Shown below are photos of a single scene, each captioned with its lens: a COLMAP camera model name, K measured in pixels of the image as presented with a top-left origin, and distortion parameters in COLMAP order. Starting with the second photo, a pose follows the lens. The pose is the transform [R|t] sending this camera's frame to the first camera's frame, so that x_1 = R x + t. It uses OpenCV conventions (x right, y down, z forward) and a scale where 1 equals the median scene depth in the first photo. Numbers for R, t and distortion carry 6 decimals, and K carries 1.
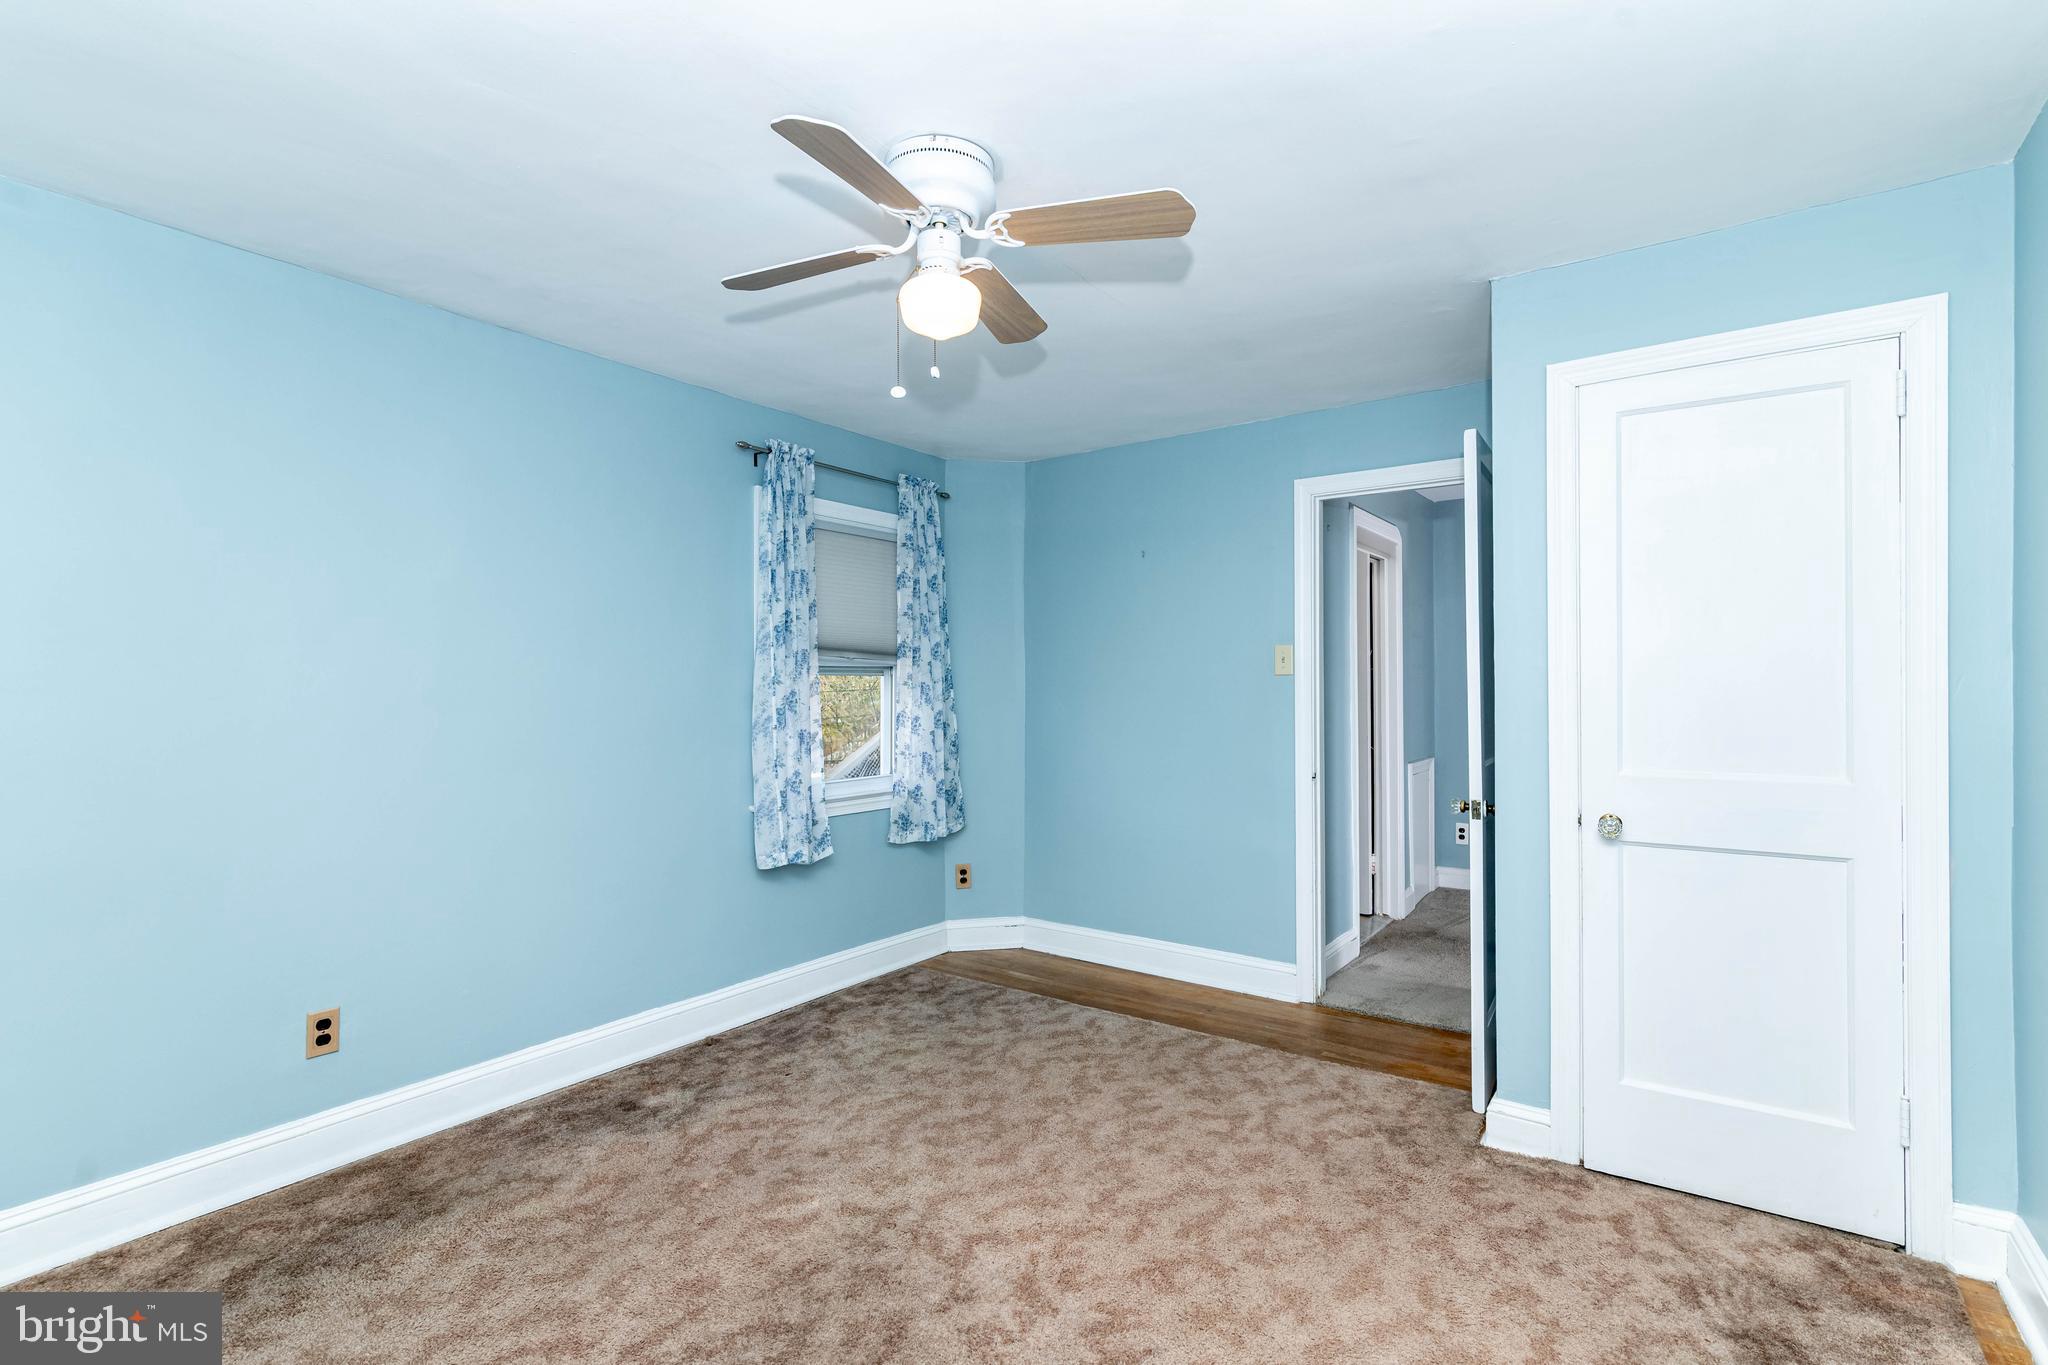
lens RADIAL K [[938.7, 0, 1038.7], [0, 938.7, 685.7], [0, 0, 1]] dist [0.000772, -0.000628]
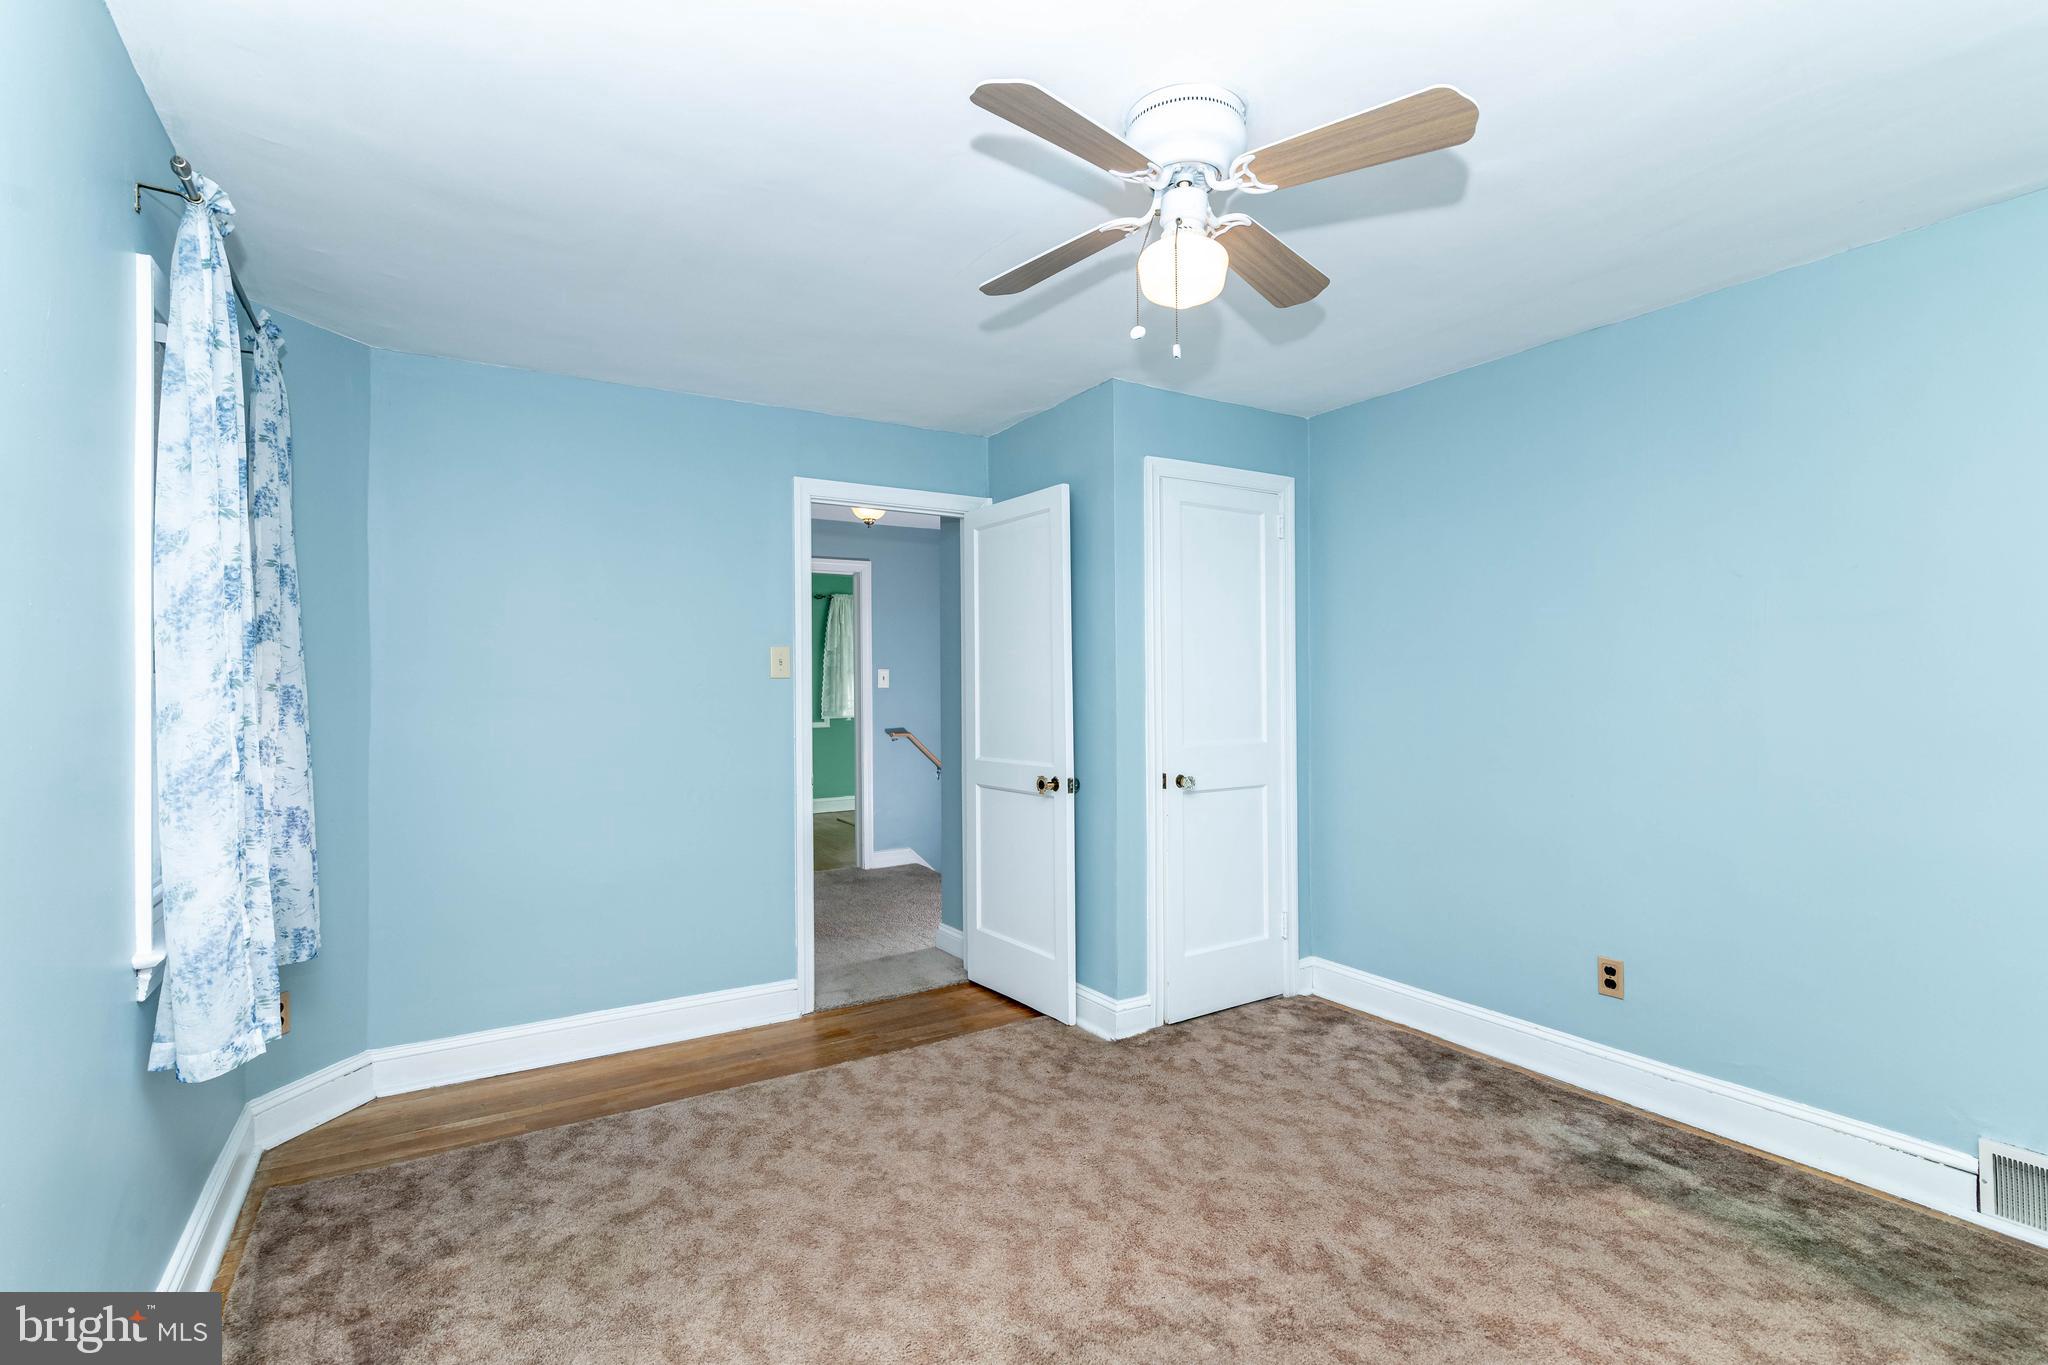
lens RADIAL K [[938.7, 0, 1018.9], [0, 938.7, 685.7], [0, 0, 1]] dist [0.000772, -0.000628]
pose [[0.399626, 0.001978, 0.916676, -0.653783], [0.006992, 0.999962, -0.005206, 0.003488], [-0.916651, 0.008490, 0.399597, 0.506464]]
